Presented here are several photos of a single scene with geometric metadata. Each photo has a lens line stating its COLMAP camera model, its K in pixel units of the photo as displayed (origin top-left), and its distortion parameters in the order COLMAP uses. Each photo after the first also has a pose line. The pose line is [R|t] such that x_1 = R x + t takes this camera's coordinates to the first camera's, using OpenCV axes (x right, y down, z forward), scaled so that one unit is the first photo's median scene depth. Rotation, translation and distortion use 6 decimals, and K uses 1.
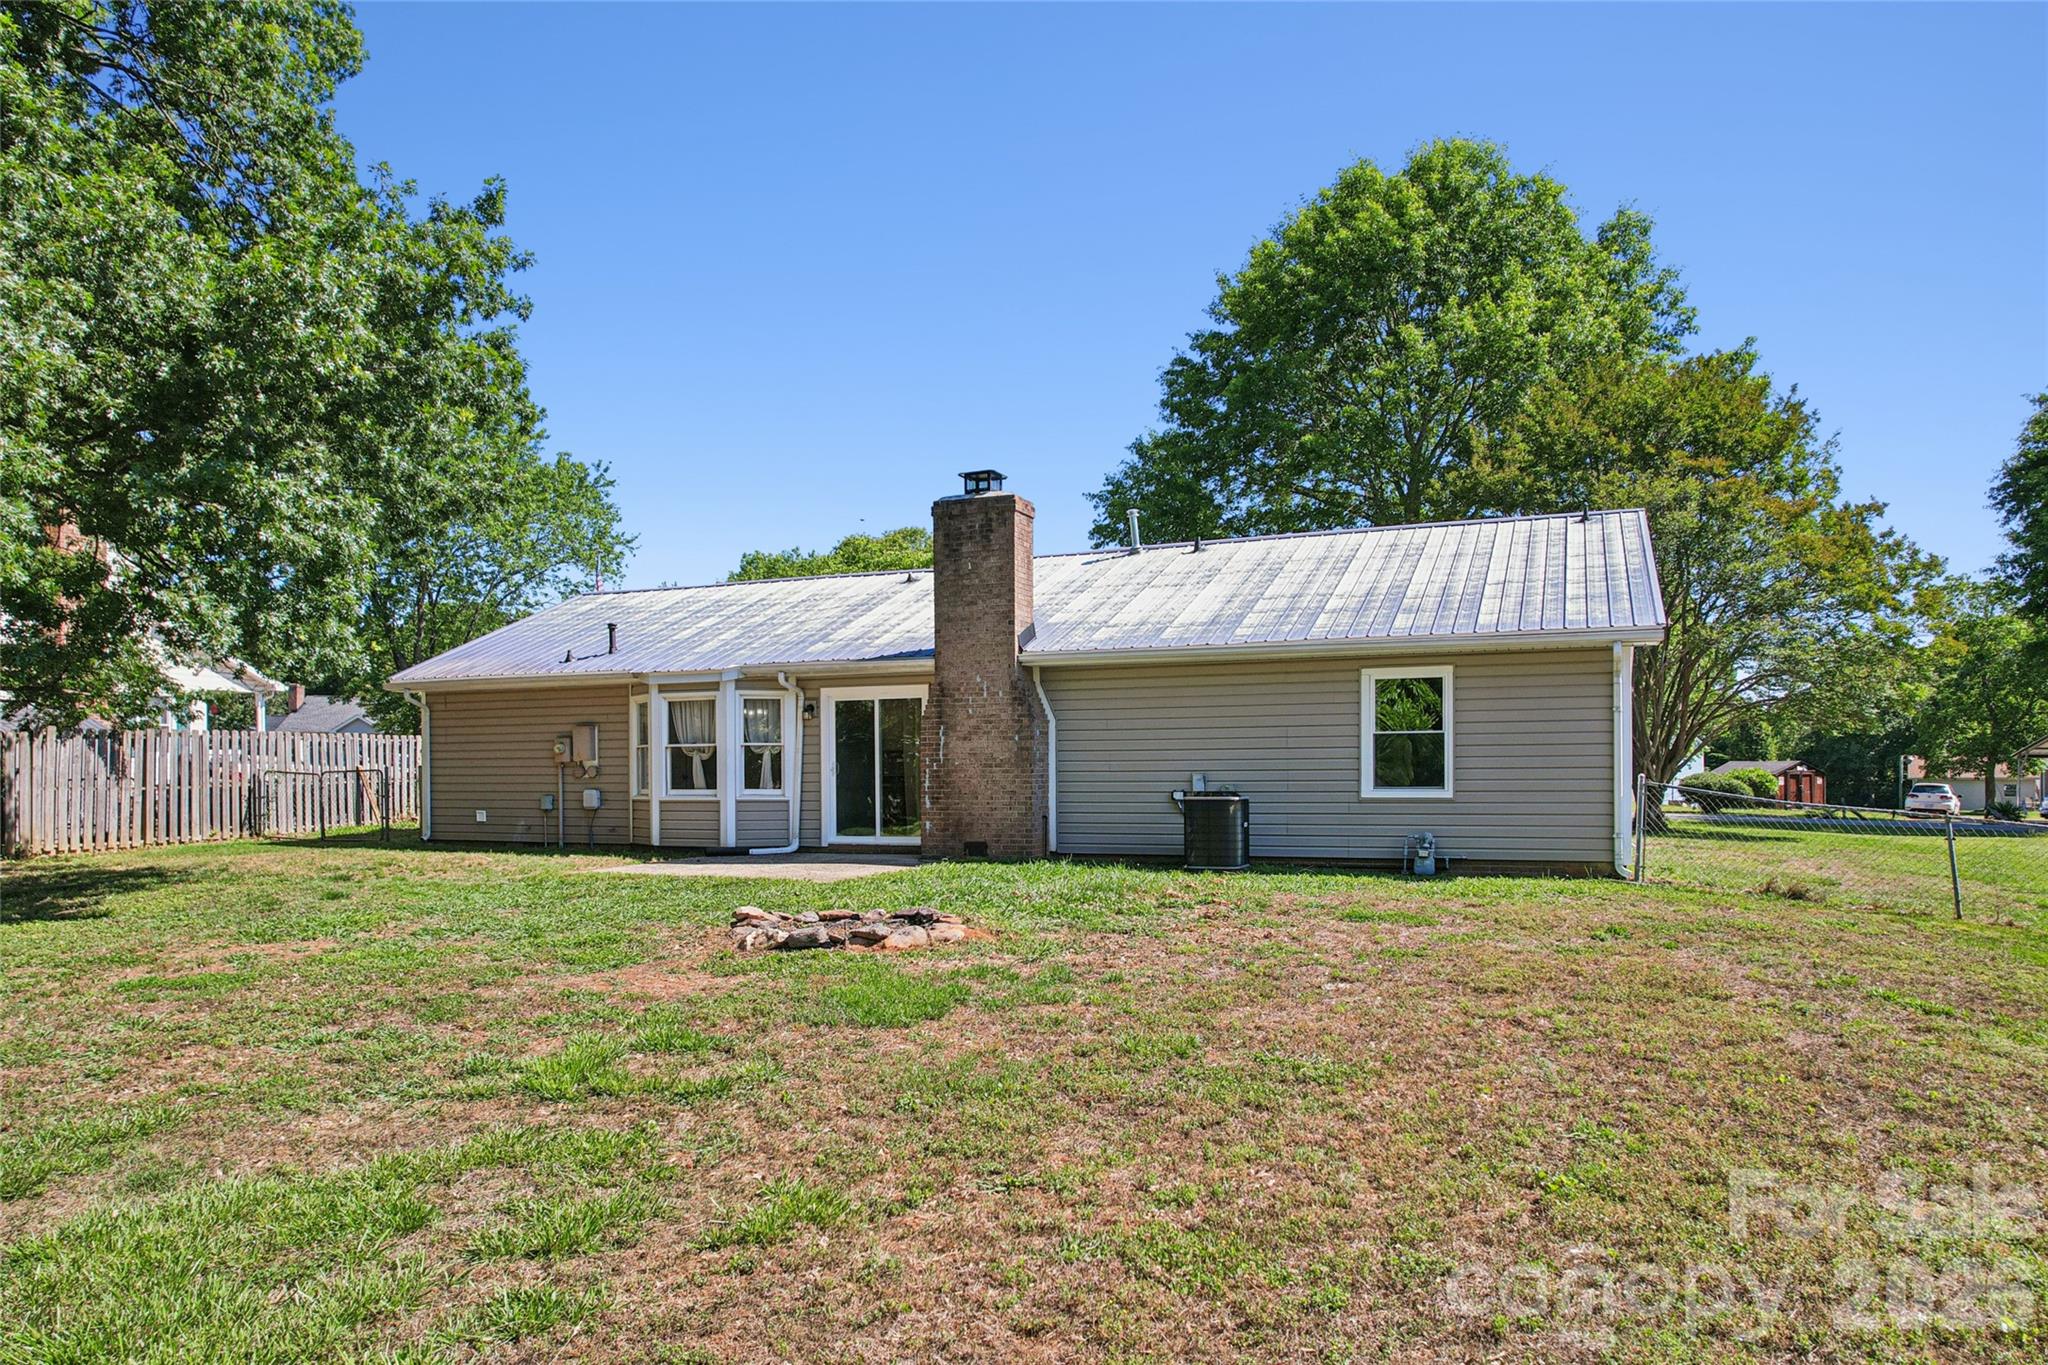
lens RADIAL K [[1338.2, 0, 1027.2], [0, 1338.2, 787.9], [0, 0, 1]] dist [-0.040588, -0.000664]
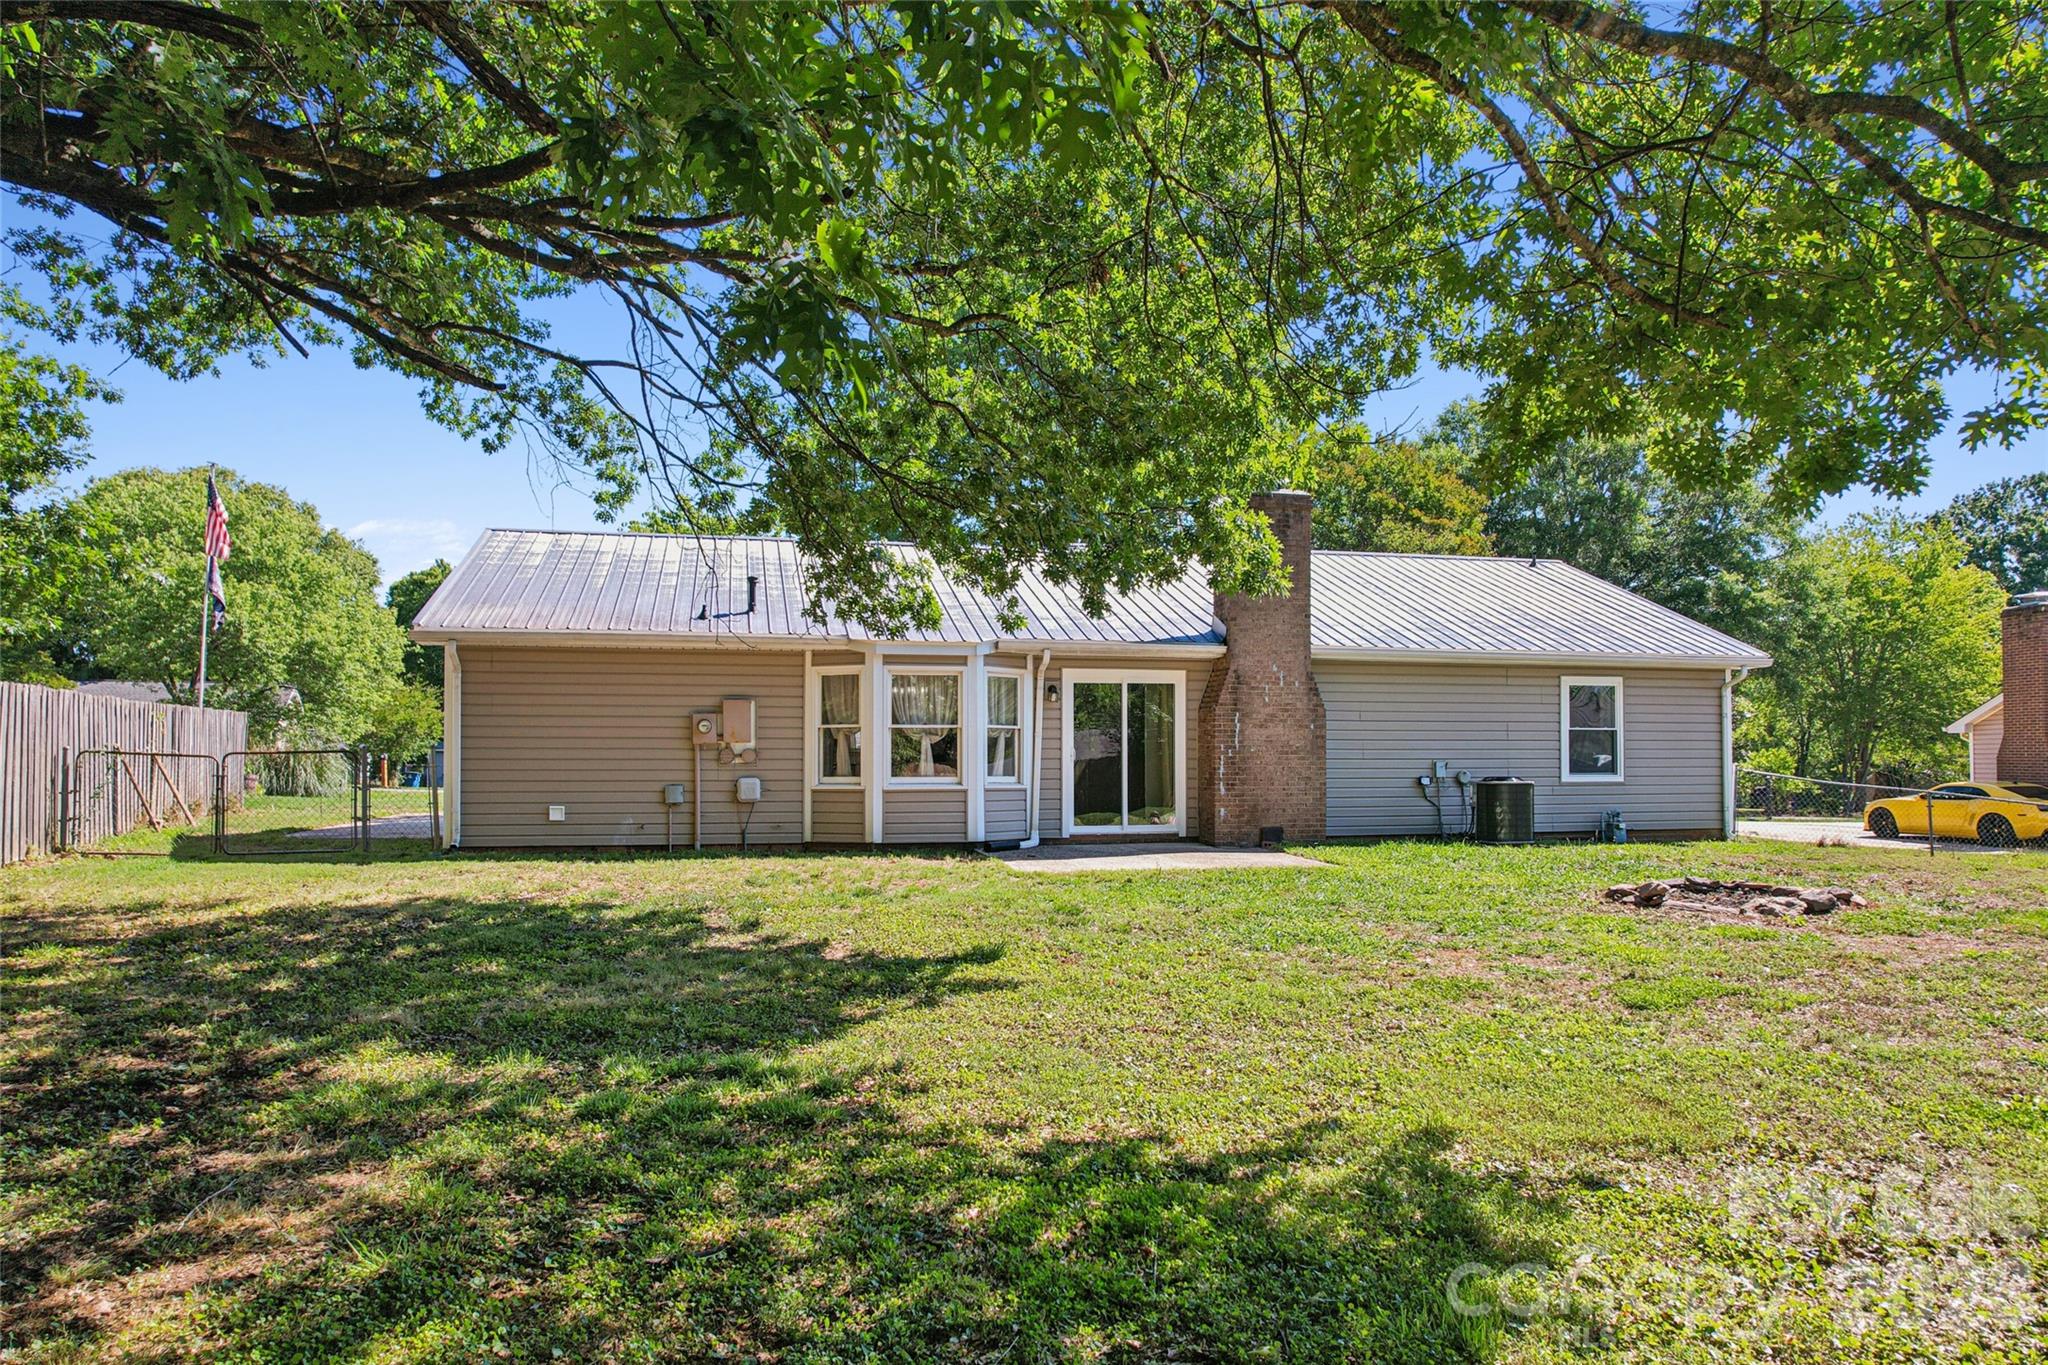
lens RADIAL K [[1293.3, 0, 1019.9], [0, 1293.3, 736.4], [0, 0, 1]] dist [-0.027921, 0.000550]
pose [[0.813149, 0.017081, 0.581805, -0.704257], [0.002490, 0.999458, -0.032823, 0.002711], [-0.582050, 0.028139, 0.812666, 0.279057]]
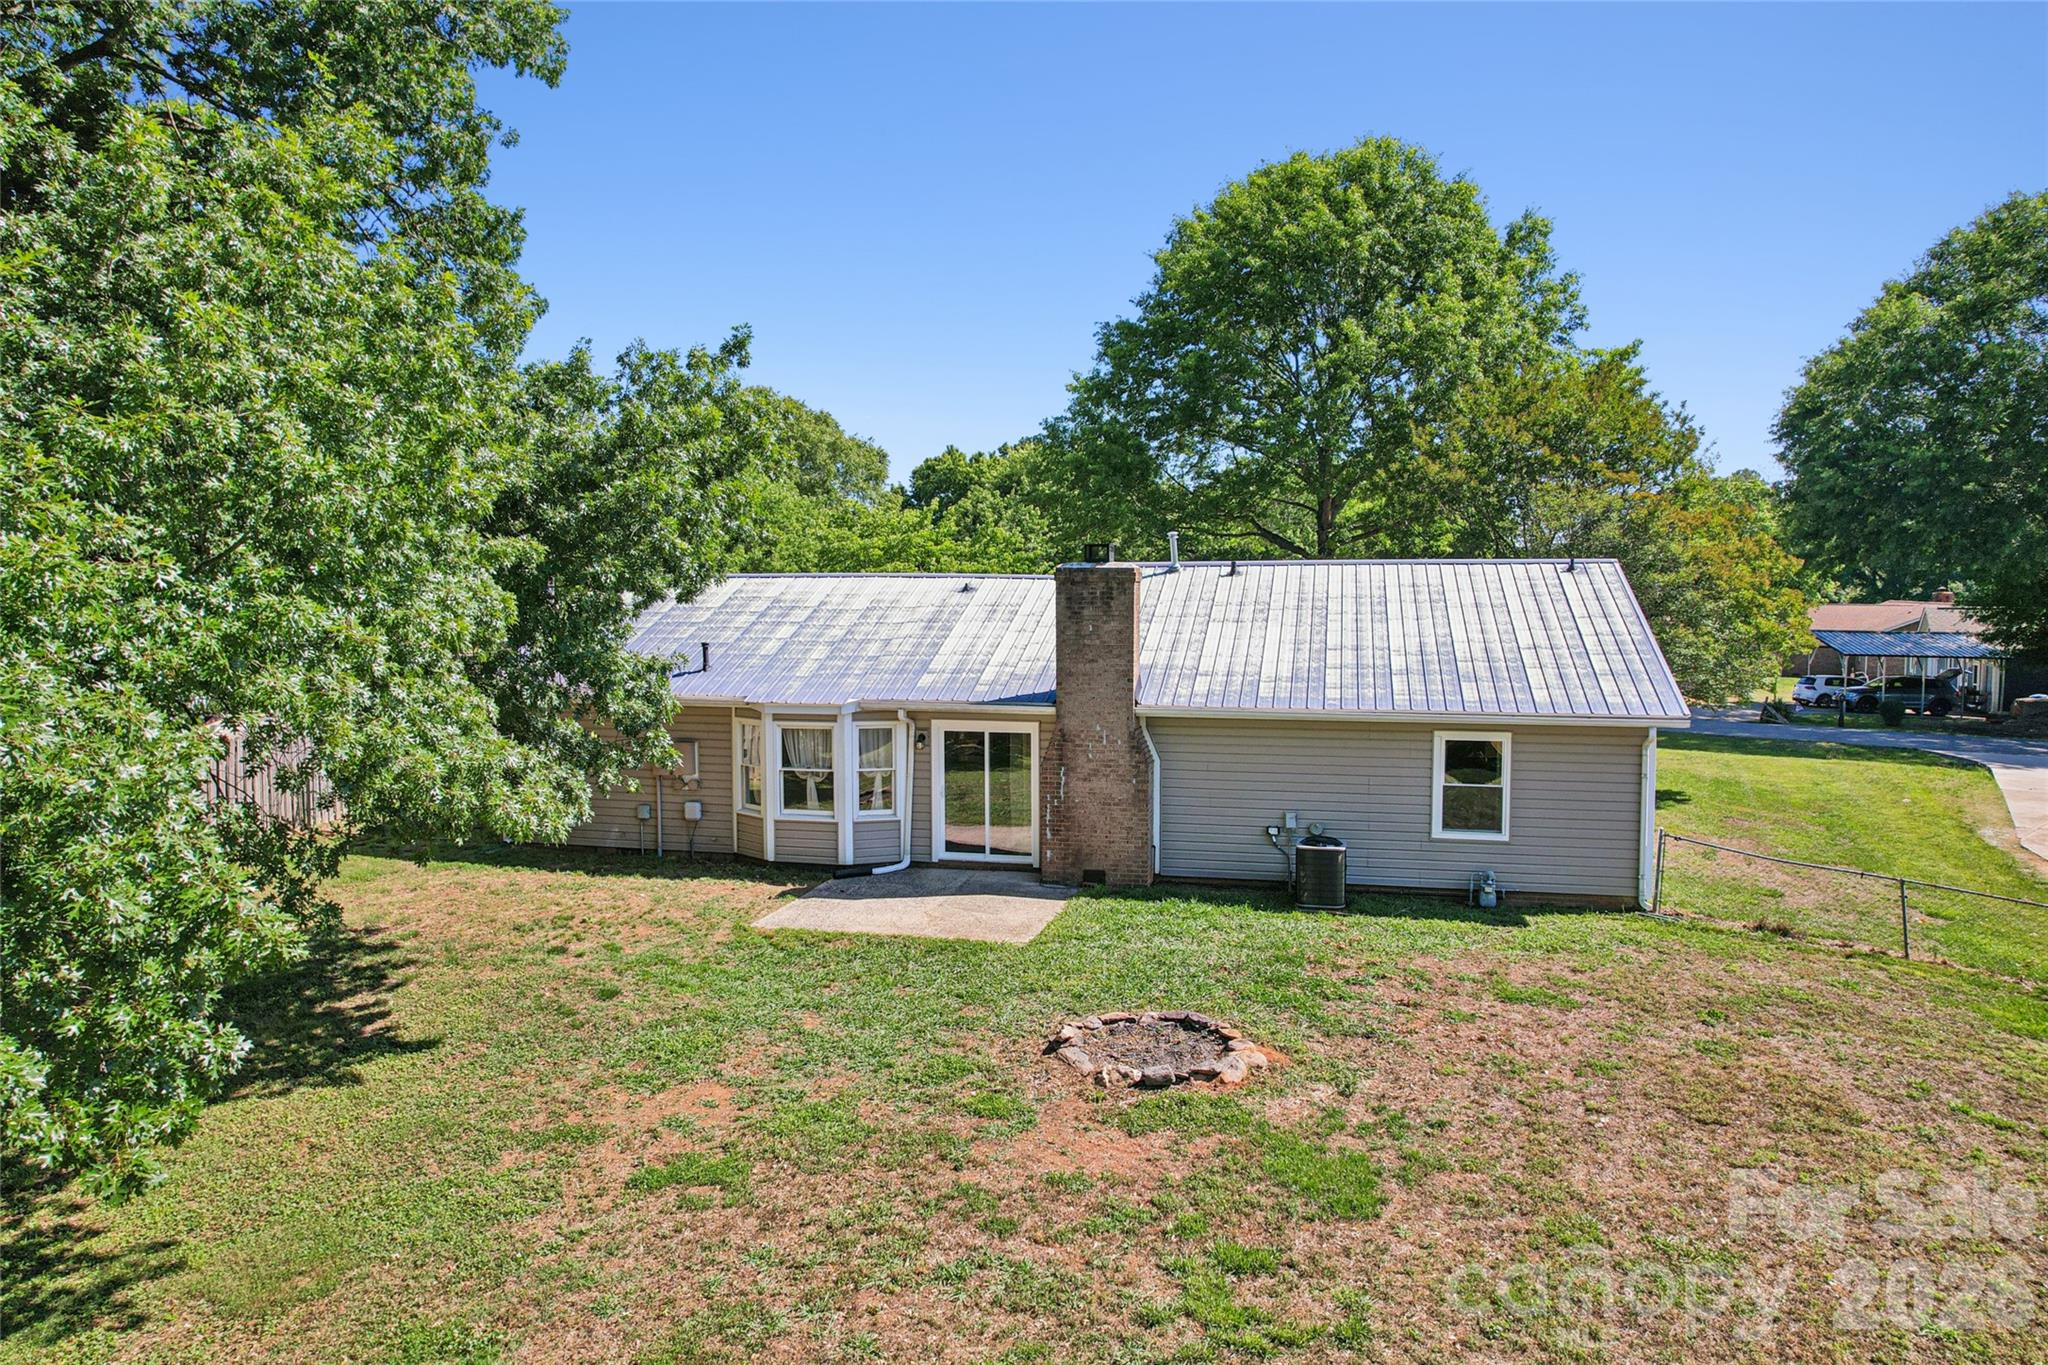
lens RADIAL K [[1313.3, 0, 1024.0], [0, 1313.3, 682.5], [0, 0, 1]] dist [-0.037644, -0.000266]
pose [[0.986700, -0.007592, 0.162372, -0.253522], [-0.002171, 0.998204, 0.059861, -0.169717], [-0.162535, -0.059418, 0.984912, -0.075892]]
